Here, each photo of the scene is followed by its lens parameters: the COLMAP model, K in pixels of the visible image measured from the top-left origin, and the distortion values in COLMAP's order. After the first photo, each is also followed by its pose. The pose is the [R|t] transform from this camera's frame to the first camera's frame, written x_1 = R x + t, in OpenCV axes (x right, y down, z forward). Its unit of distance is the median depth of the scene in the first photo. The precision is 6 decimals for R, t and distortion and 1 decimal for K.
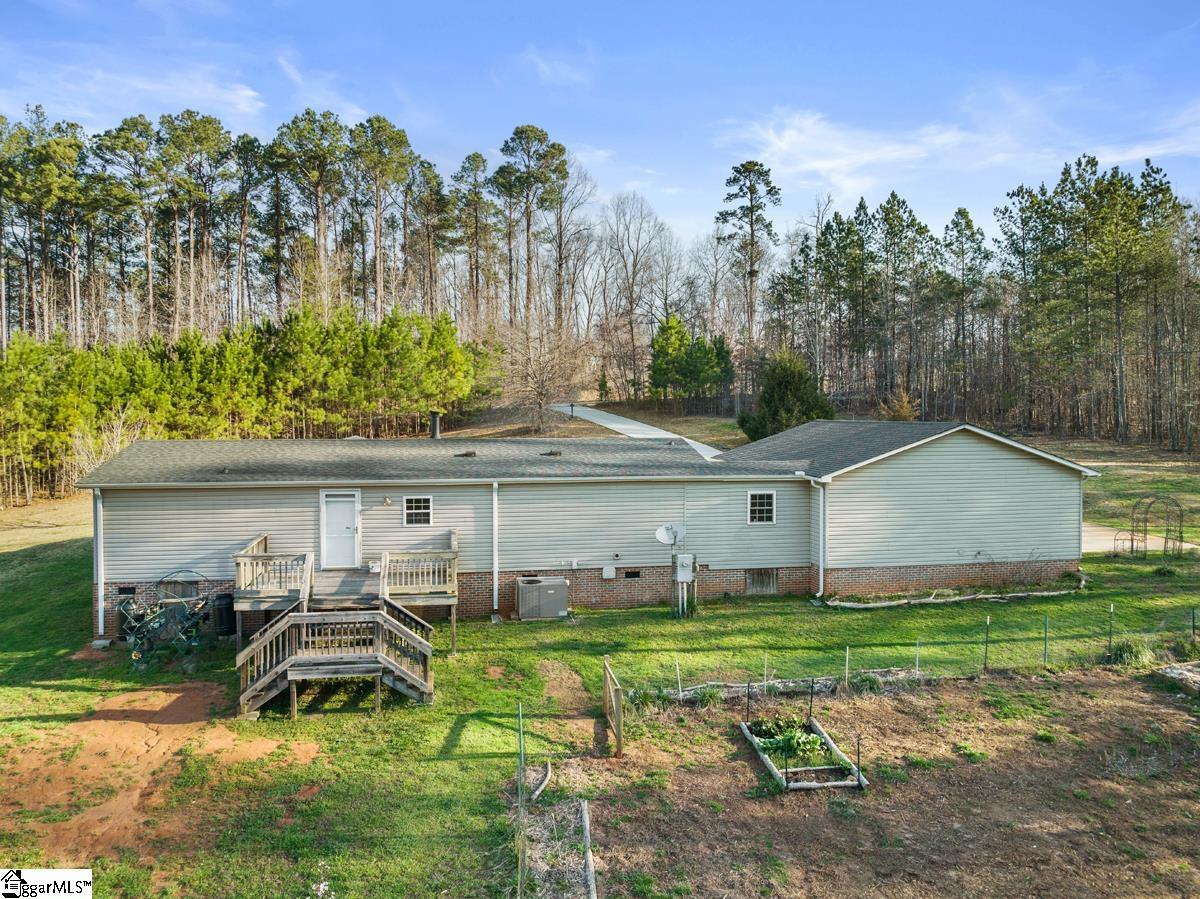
lens RADIAL K [[900.1, 0, 599.9], [0, 900.1, 414.2], [0, 0, 1]] dist [-0.027278, -0.000428]
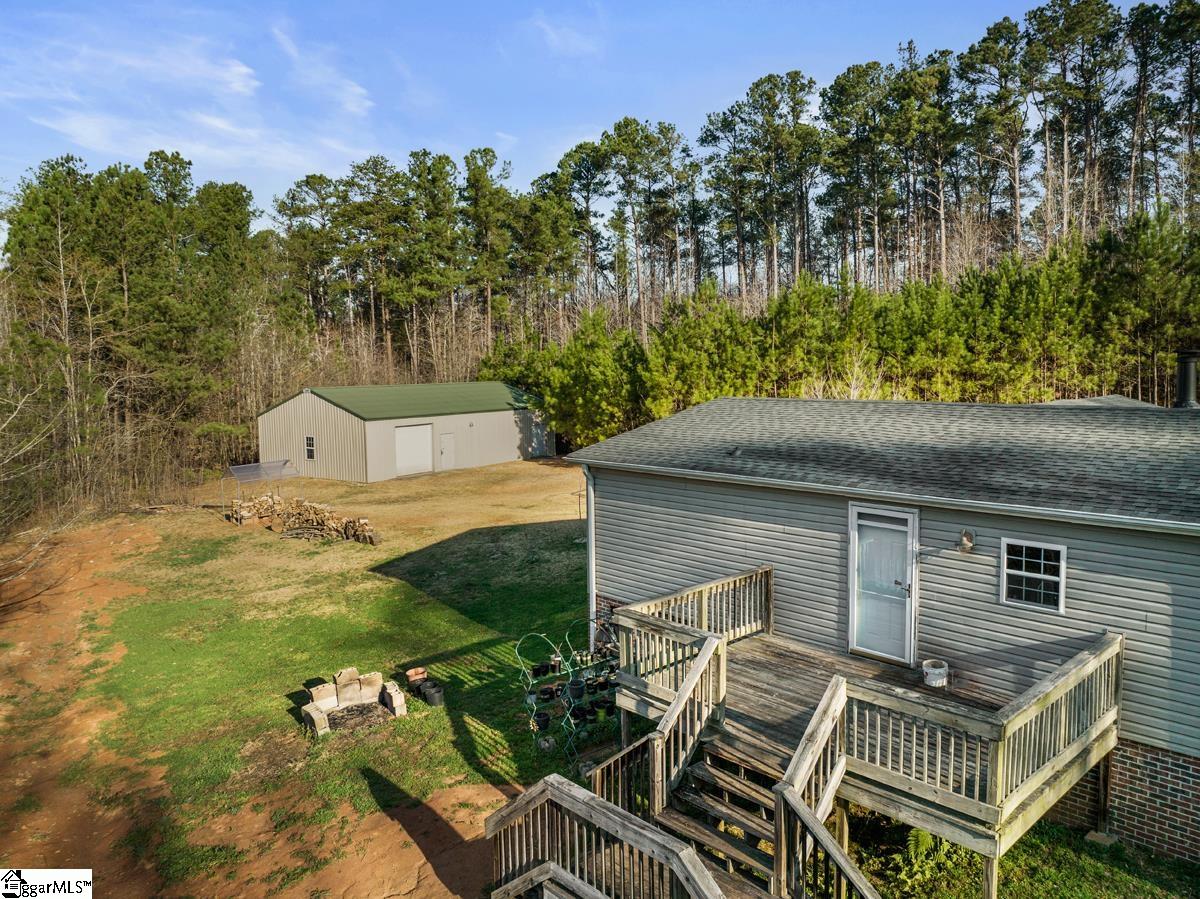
lens RADIAL K [[900.1, 0, 599.9], [0, 900.1, 414.2], [0, 0, 1]] dist [-0.027278, -0.000428]
pose [[0.545075, 0.042538, -0.837307, 0.023293], [0.008362, 0.998387, 0.056165, 0.000341], [0.838346, -0.037616, 0.543840, 0.268066]]
